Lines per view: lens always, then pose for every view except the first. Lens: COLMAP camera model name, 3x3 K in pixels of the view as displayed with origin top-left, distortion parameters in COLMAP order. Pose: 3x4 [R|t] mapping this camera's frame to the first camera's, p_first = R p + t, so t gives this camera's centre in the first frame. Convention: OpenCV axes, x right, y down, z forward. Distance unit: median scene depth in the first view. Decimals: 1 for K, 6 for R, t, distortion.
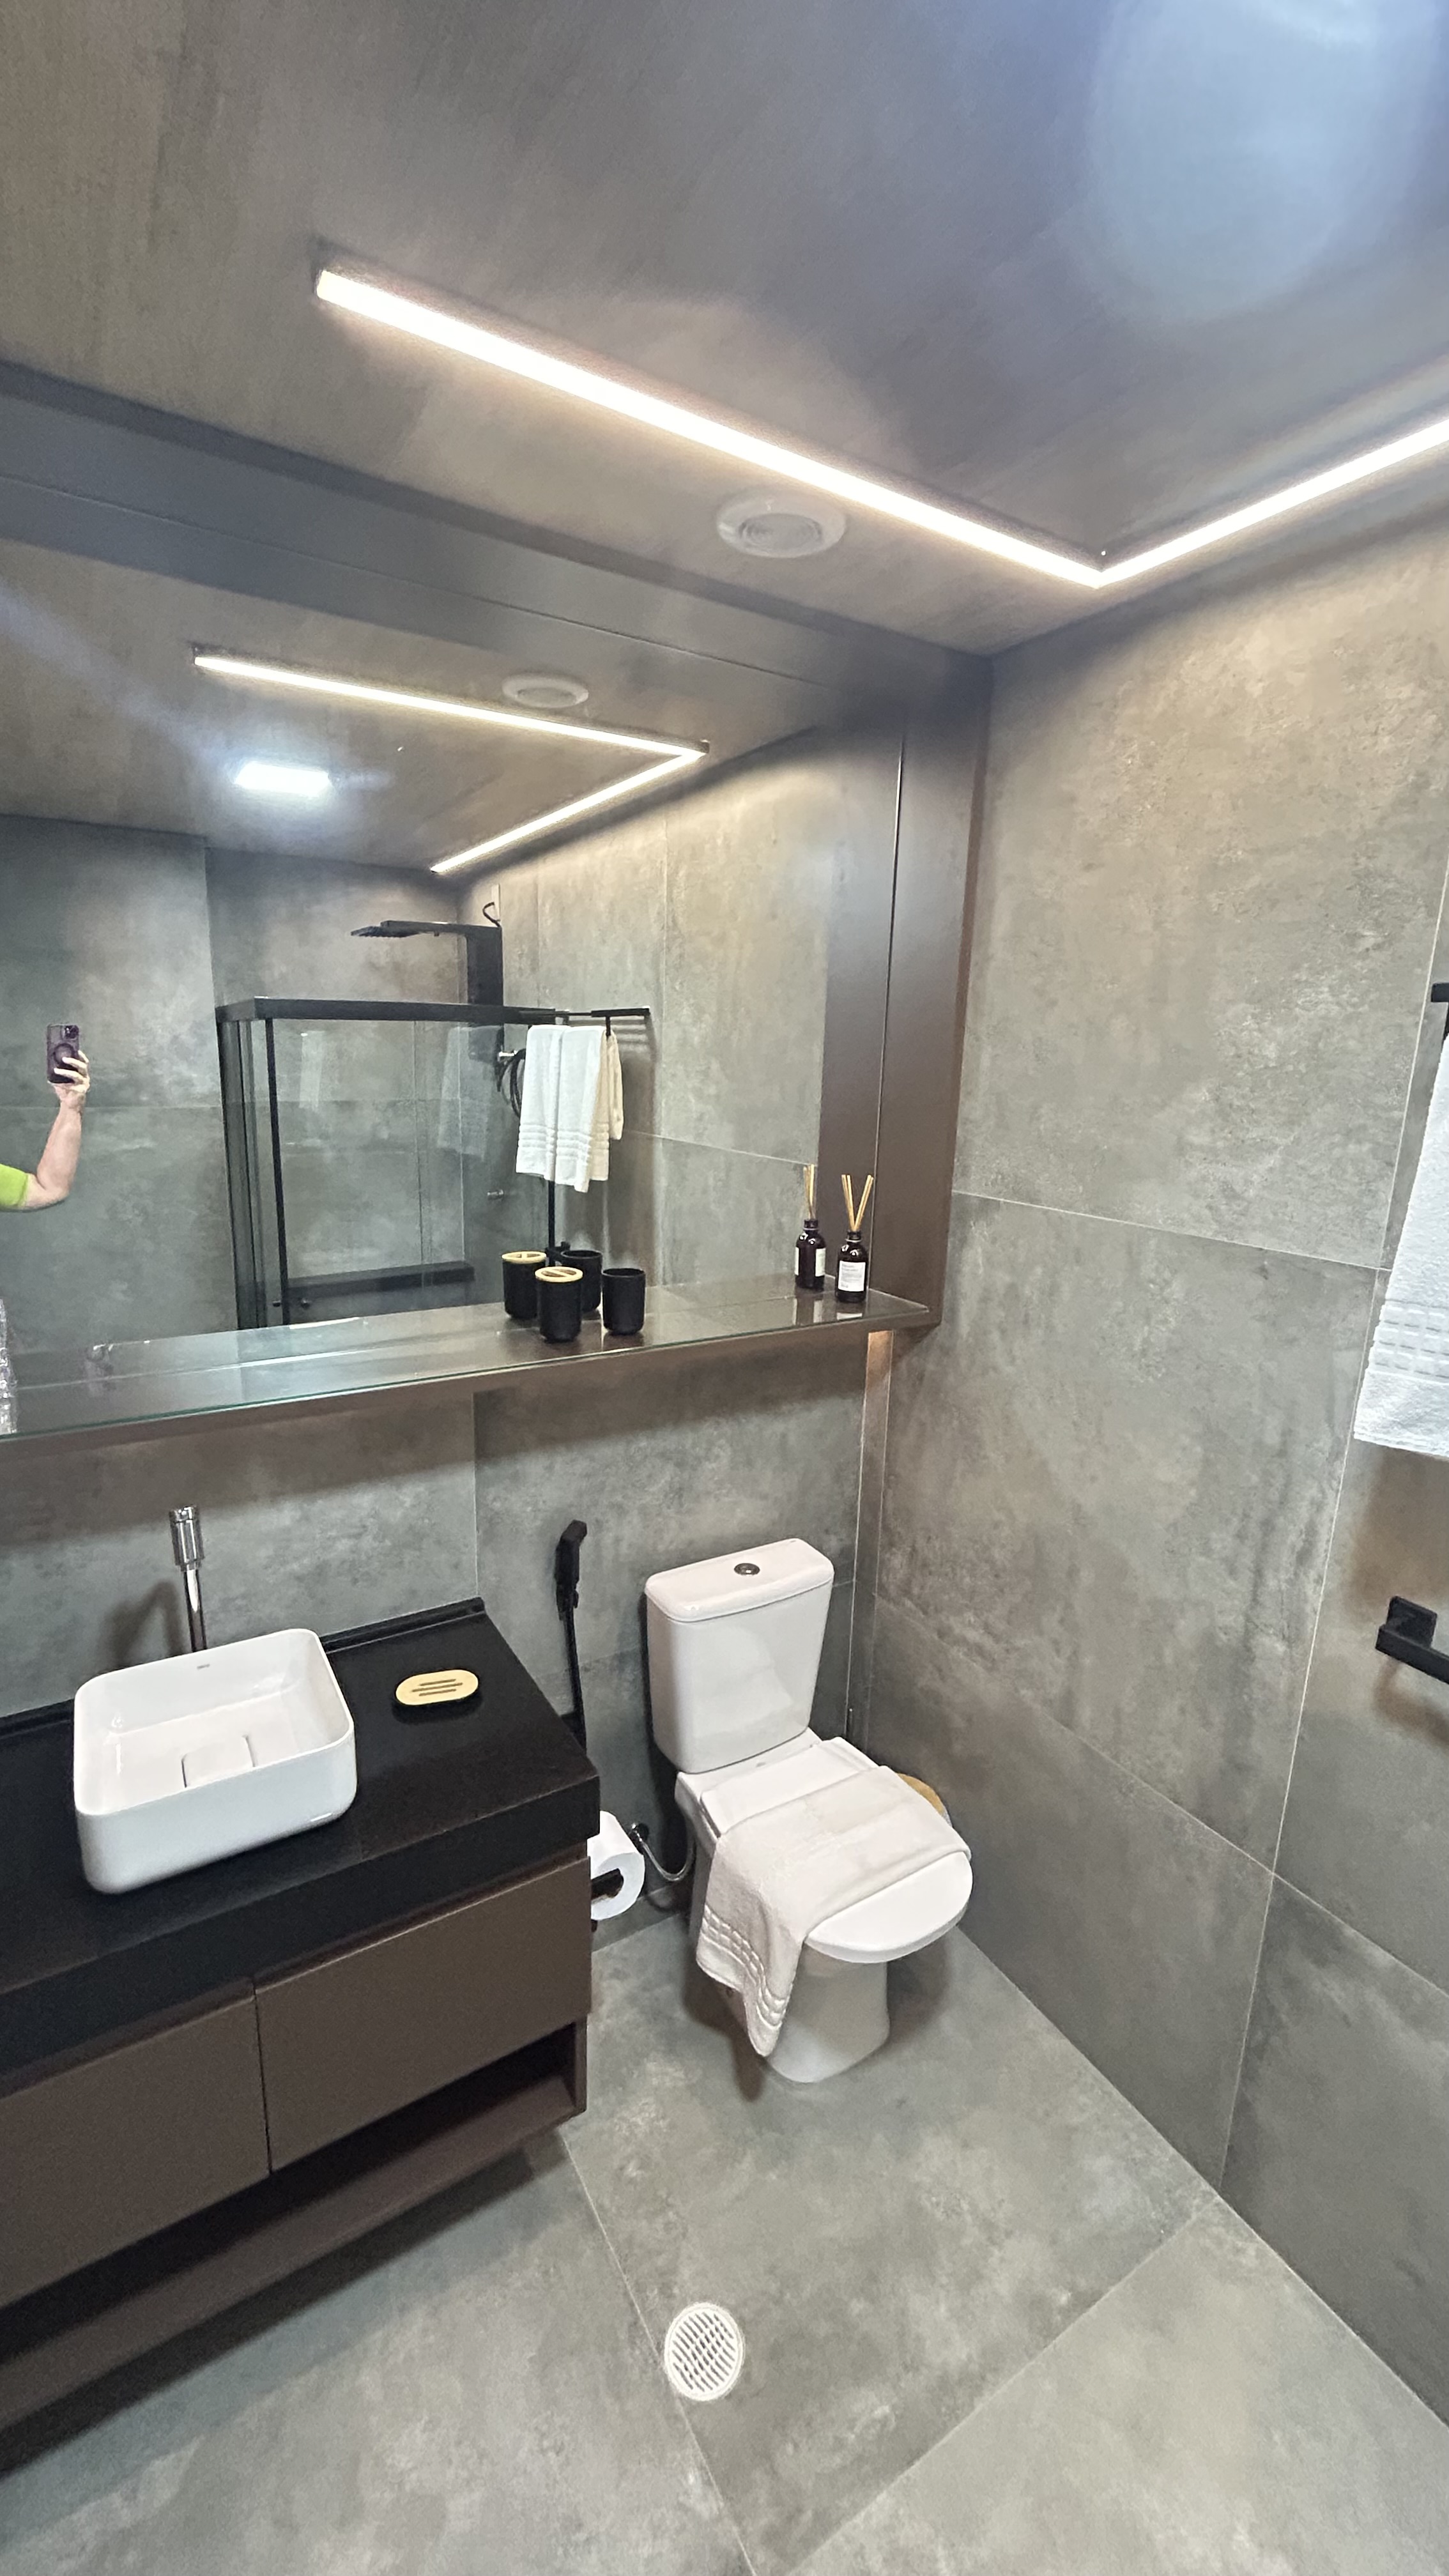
lens RADIAL K [[1041.6, 0, 724.2], [0, 1041.6, 1290.1], [0, 0, 1]] dist [-0.003080, 0.001716]
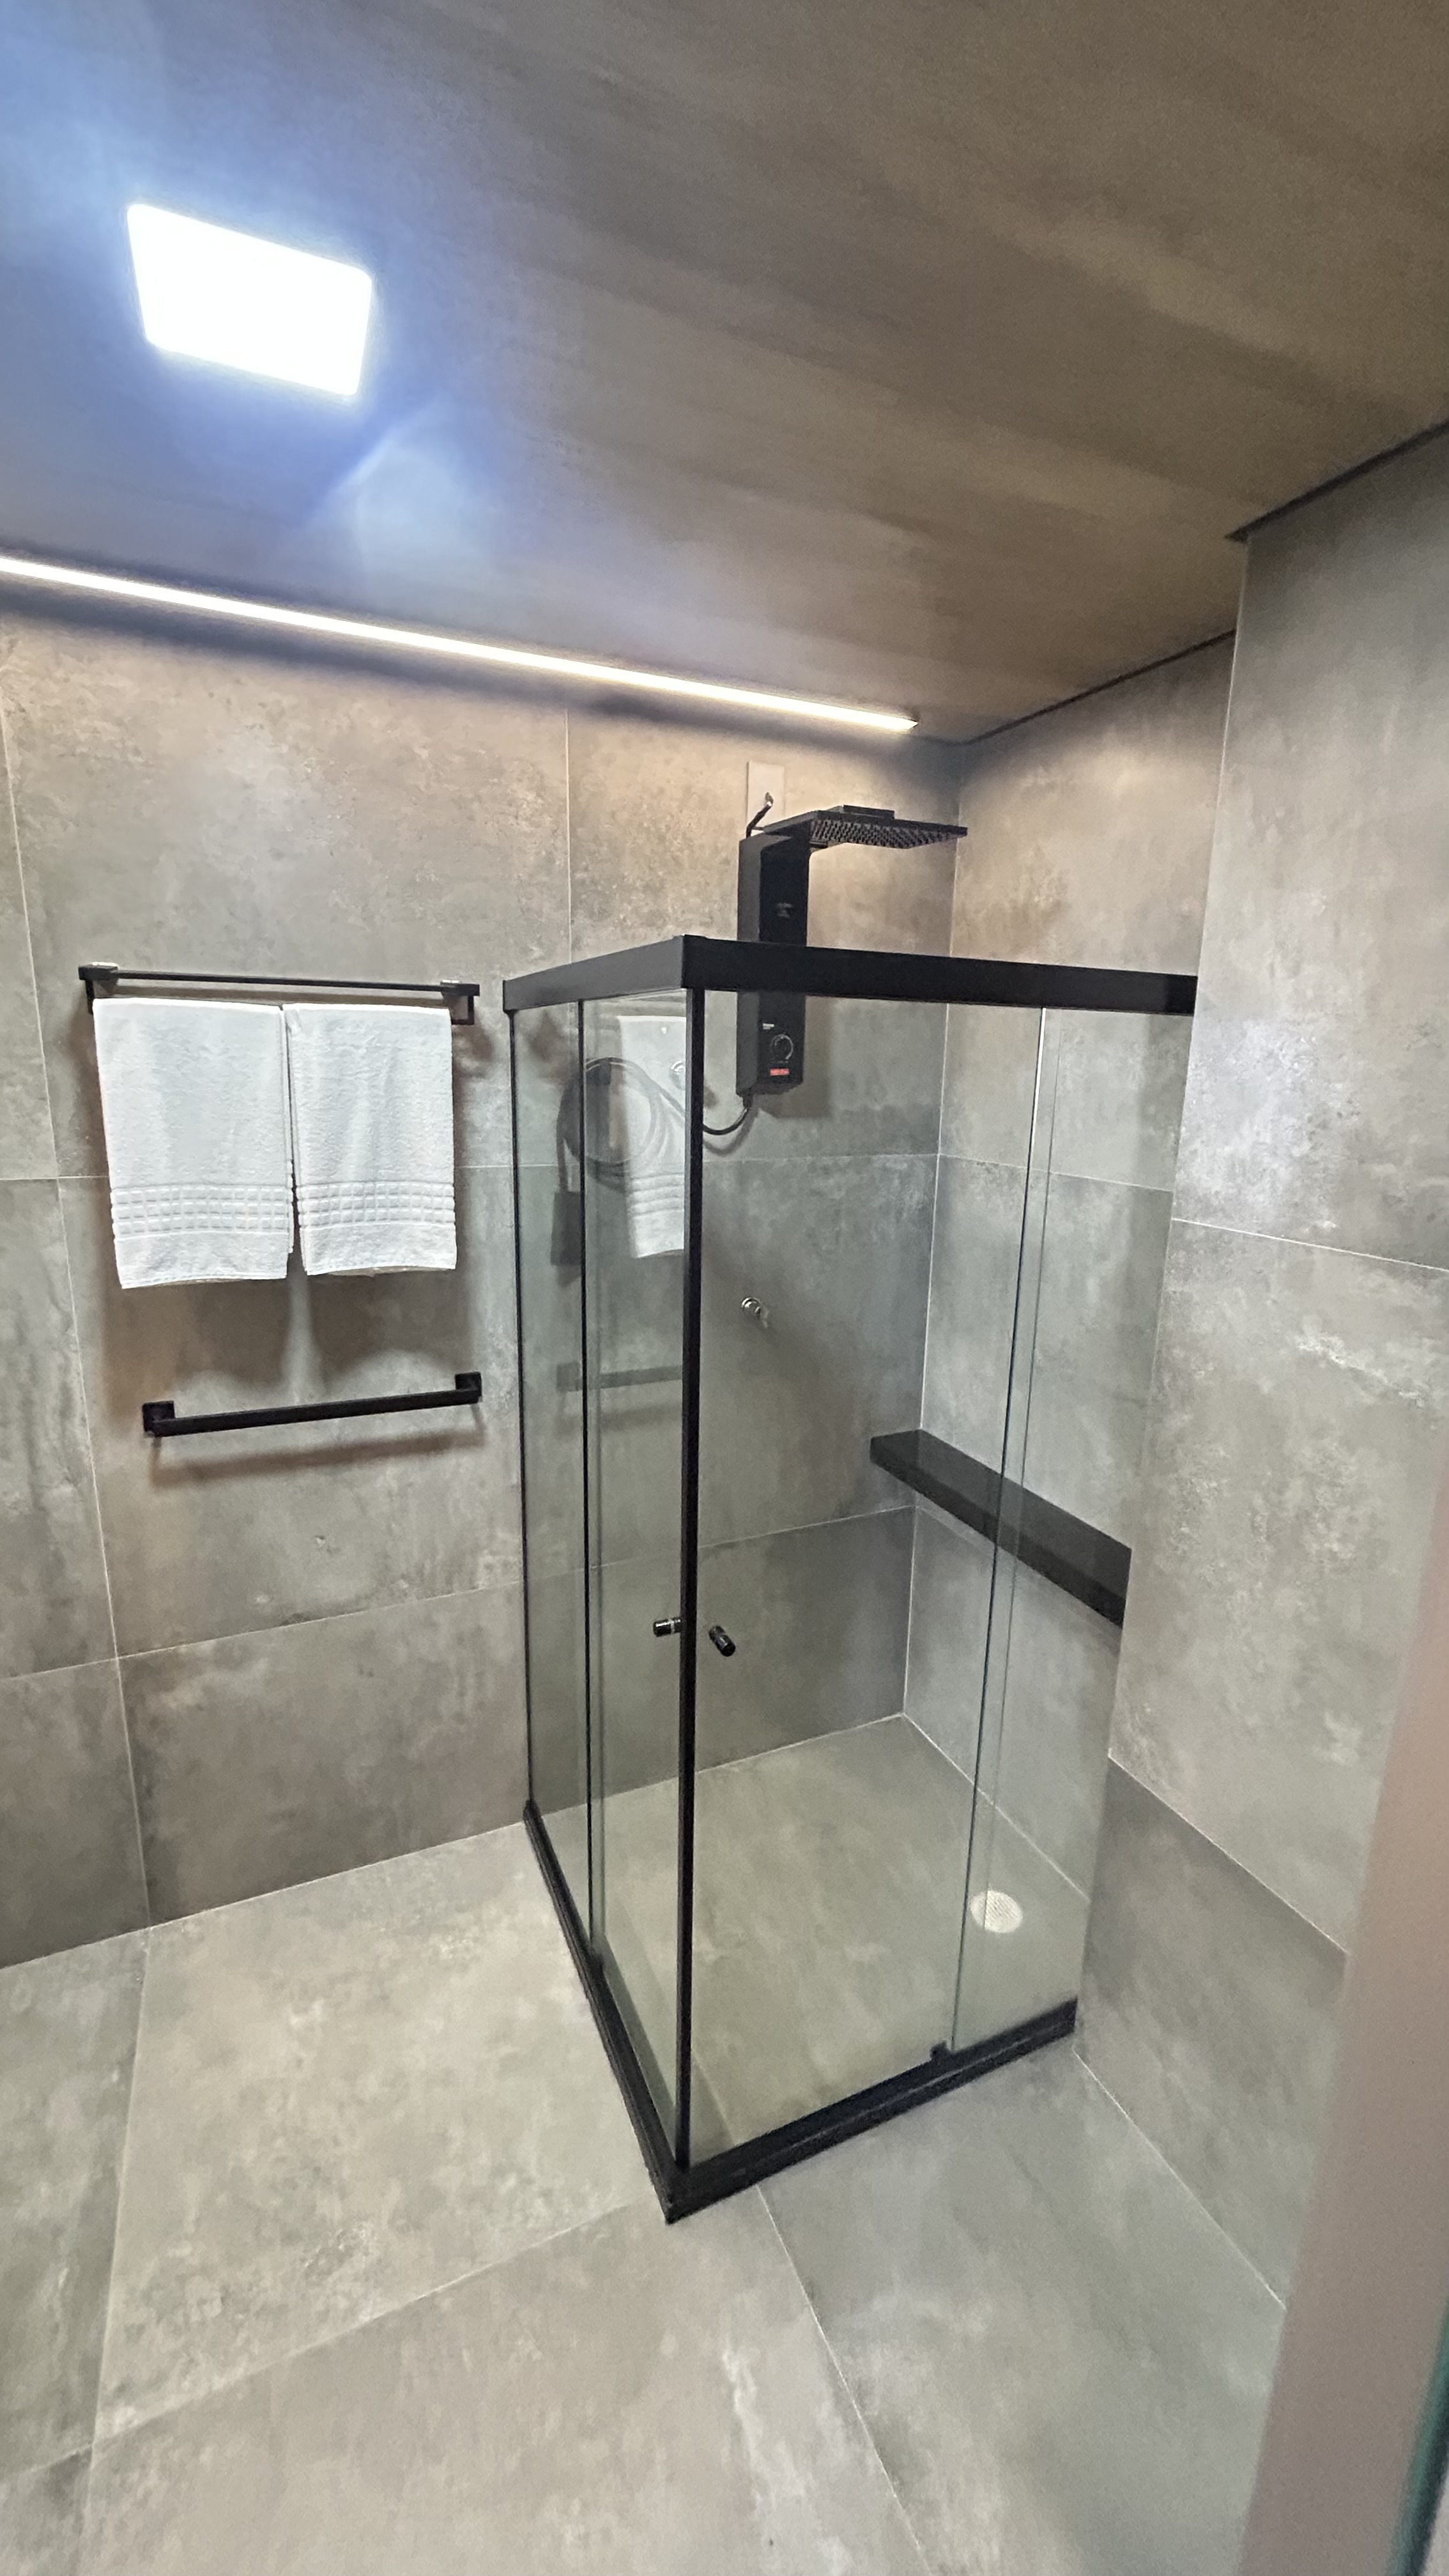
lens RADIAL K [[1041.6, 0, 713.8], [0, 1041.6, 1289.8], [0, 0, 1]] dist [-0.003080, 0.001716]
pose [[0.139280, -0.246396, 0.959109, -0.460616], [0.211591, 0.953586, 0.214250, 0.006913], [-0.967383, 0.173098, 0.184951, -0.029430]]
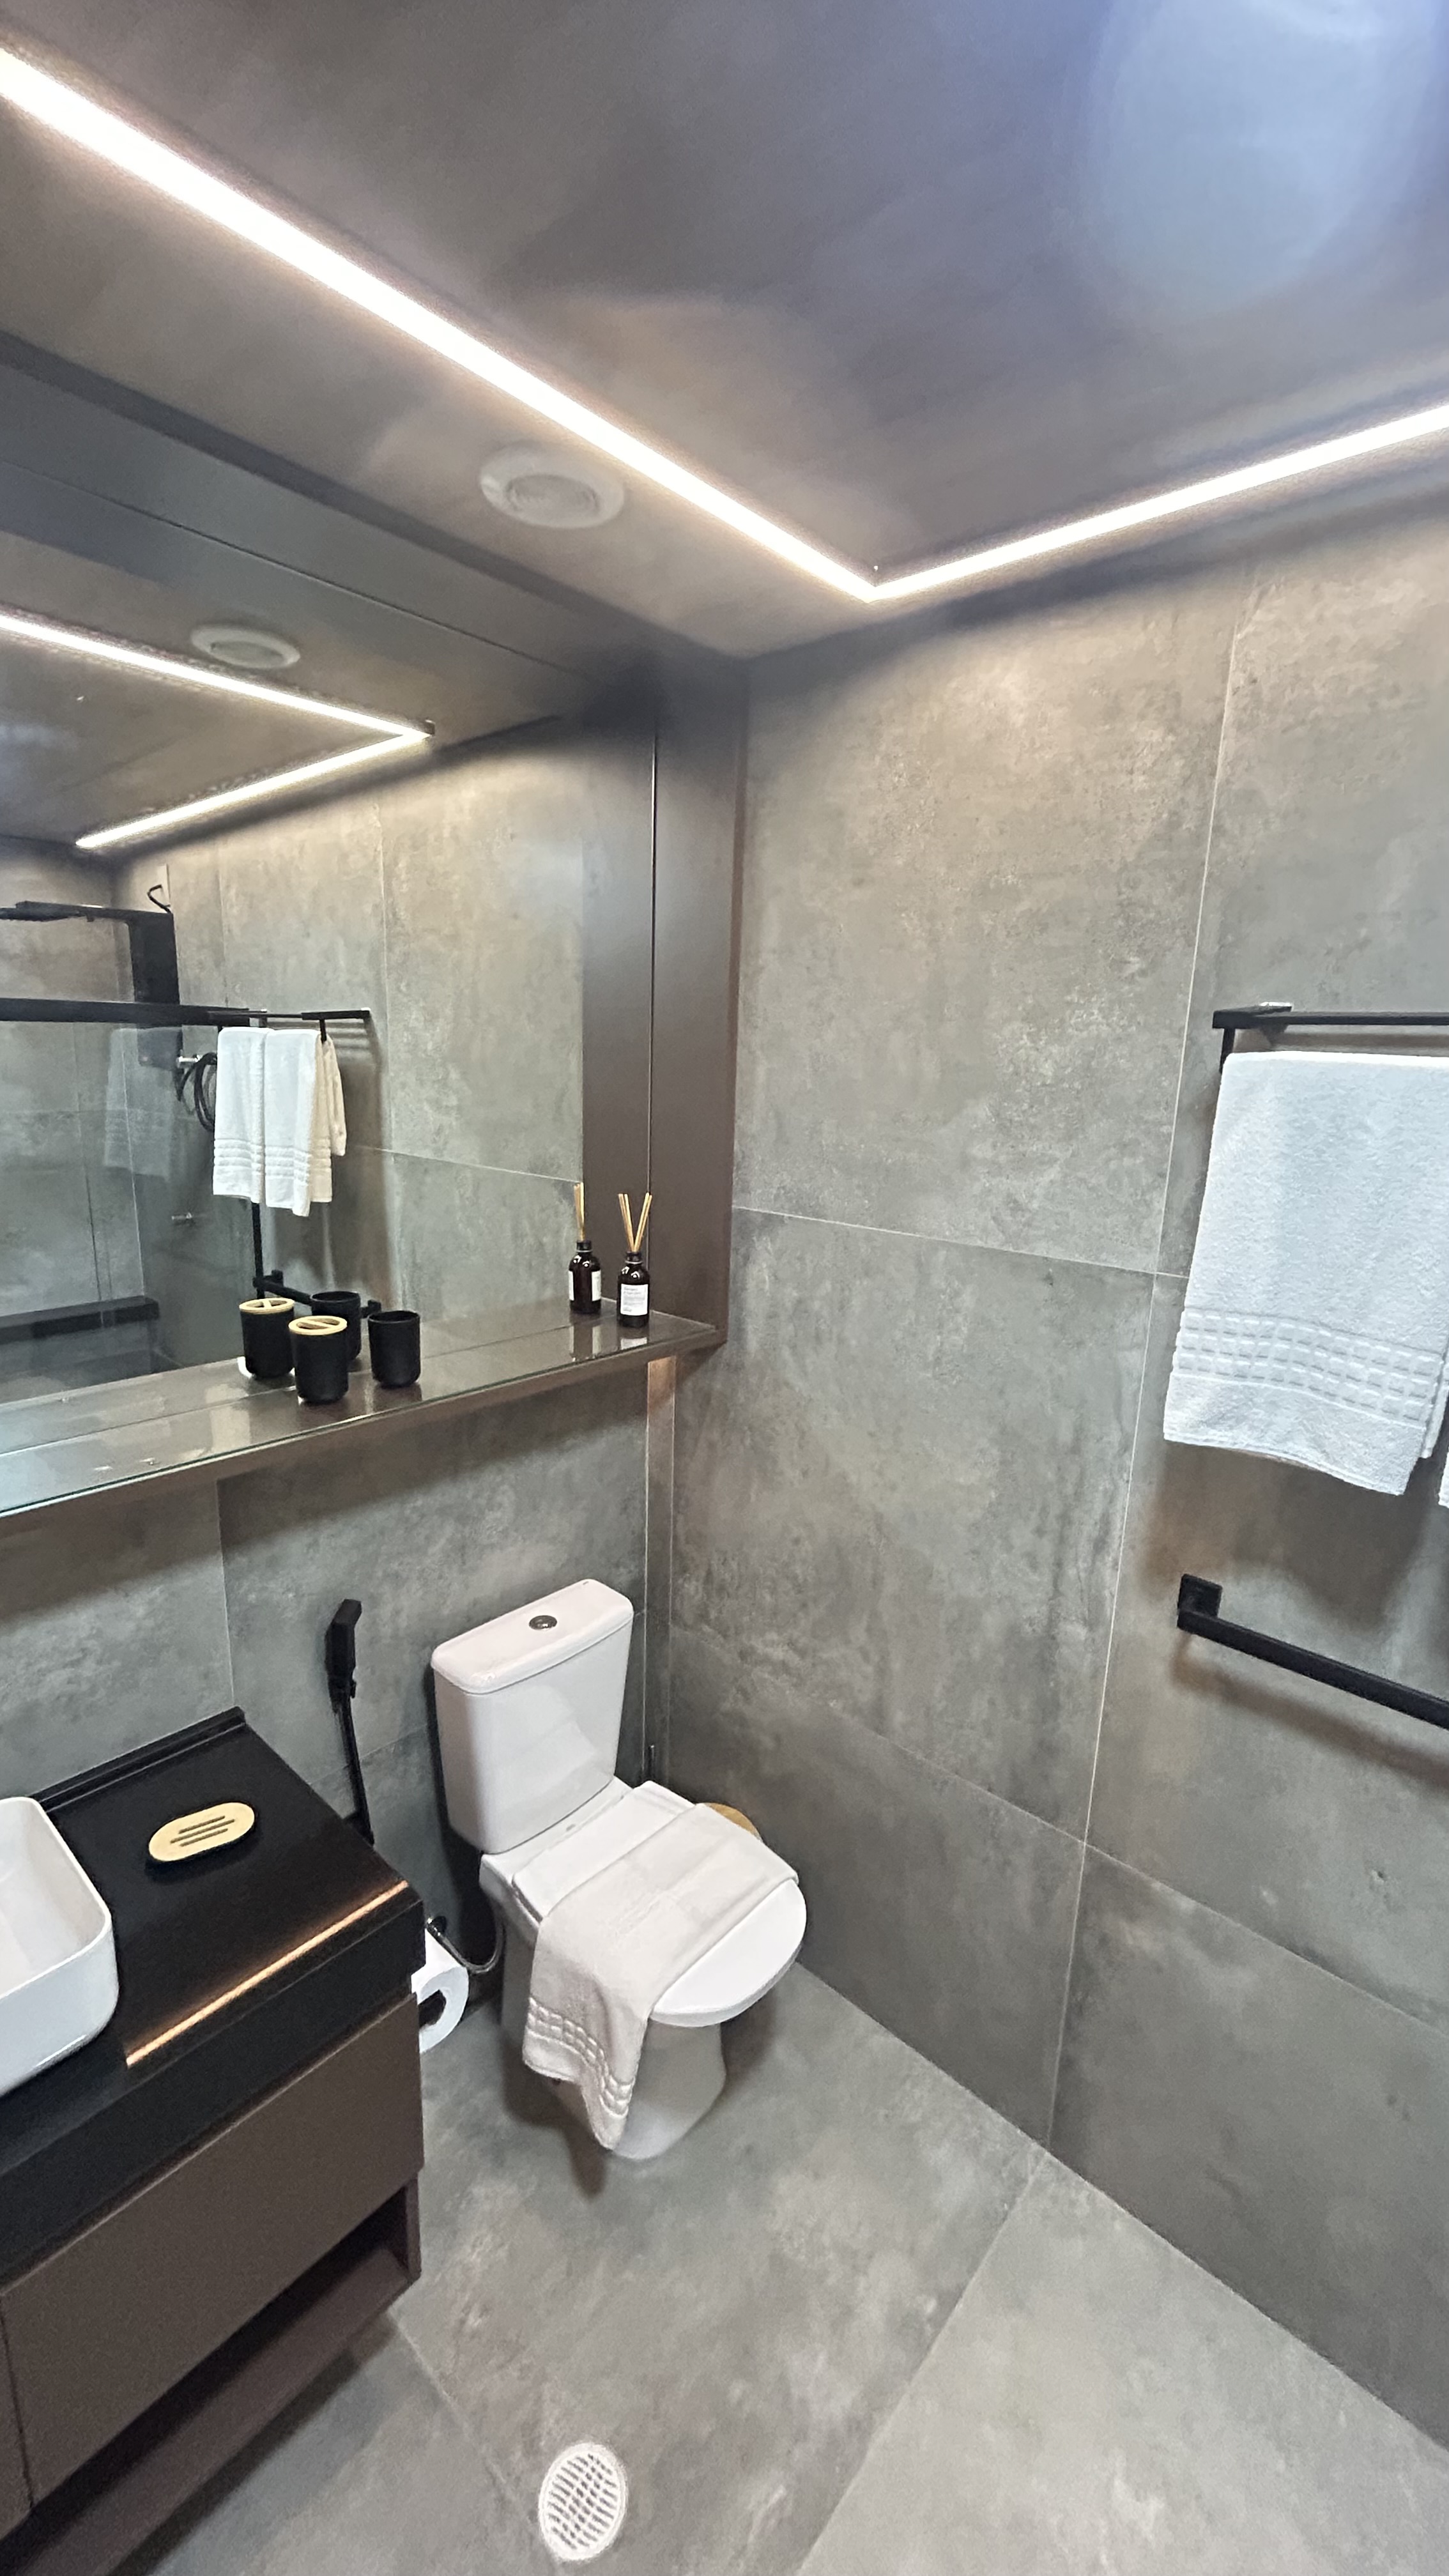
lens RADIAL K [[1041.6, 0, 729.4], [0, 1041.6, 1289.7], [0, 0, 1]] dist [-0.003080, 0.001716]
pose [[0.957366, -0.063063, 0.281909, -0.077130], [0.062349, 0.997988, 0.011513, -0.034776], [-0.282068, 0.006555, 0.959372, 0.076595]]
